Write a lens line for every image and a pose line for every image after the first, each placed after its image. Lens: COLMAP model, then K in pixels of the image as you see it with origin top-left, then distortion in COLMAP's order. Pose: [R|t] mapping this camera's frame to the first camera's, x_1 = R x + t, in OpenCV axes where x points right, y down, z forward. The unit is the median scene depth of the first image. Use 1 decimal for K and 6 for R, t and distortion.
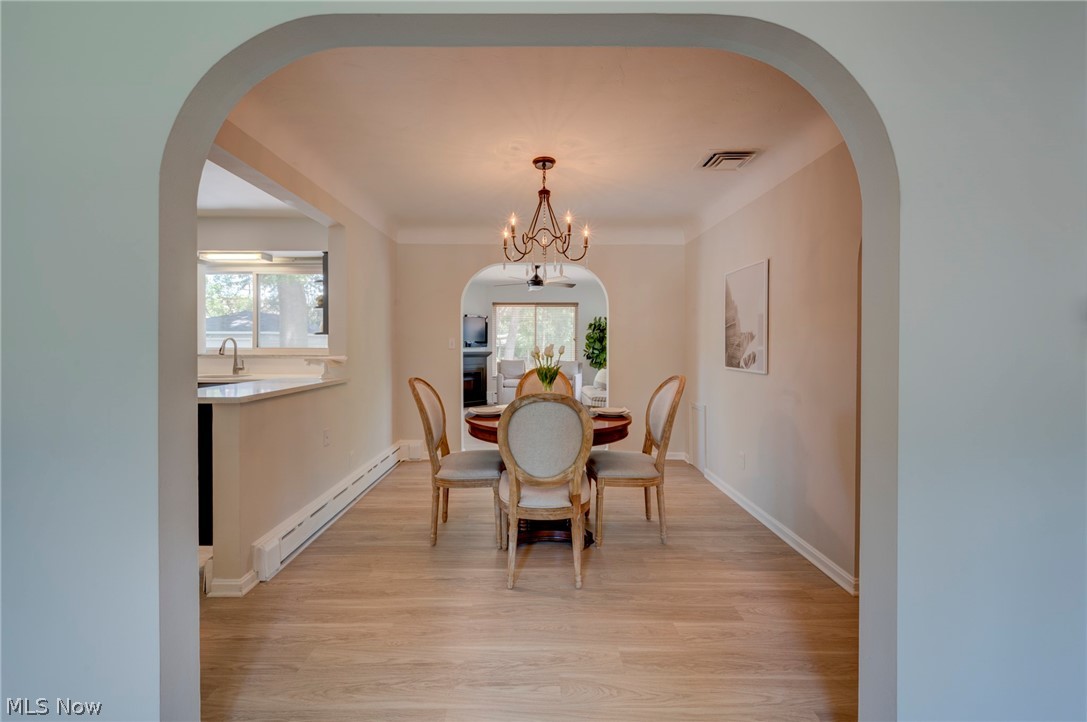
lens RADIAL K [[435.4, 0, 538.6], [0, 435.4, 348.0], [0, 0, 1]] dist [-0.007538, 0.000766]
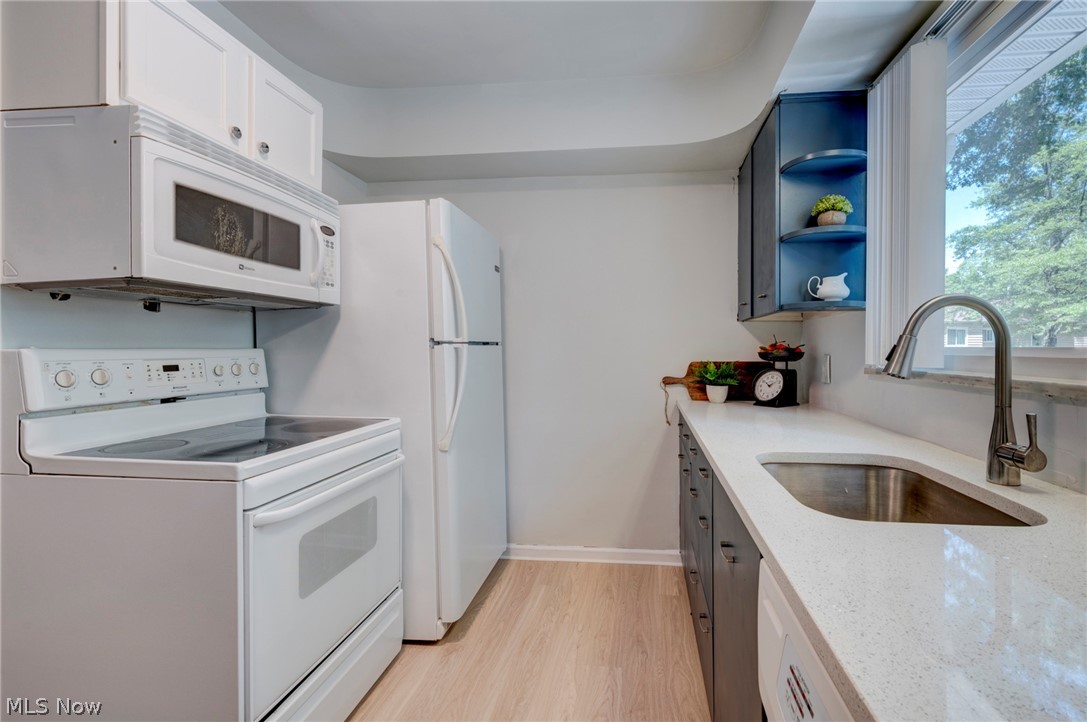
lens RADIAL K [[495.8, 0, 597.8], [0, 495.8, 352.6], [0, 0, 1]] dist [0.002016, 0.000643]
pose [[-0.100615, 0.006893, -0.994902, -0.449975], [-0.012283, 0.999891, 0.008170, 0.003120], [0.994850, 0.013042, -0.100519, 0.830000]]
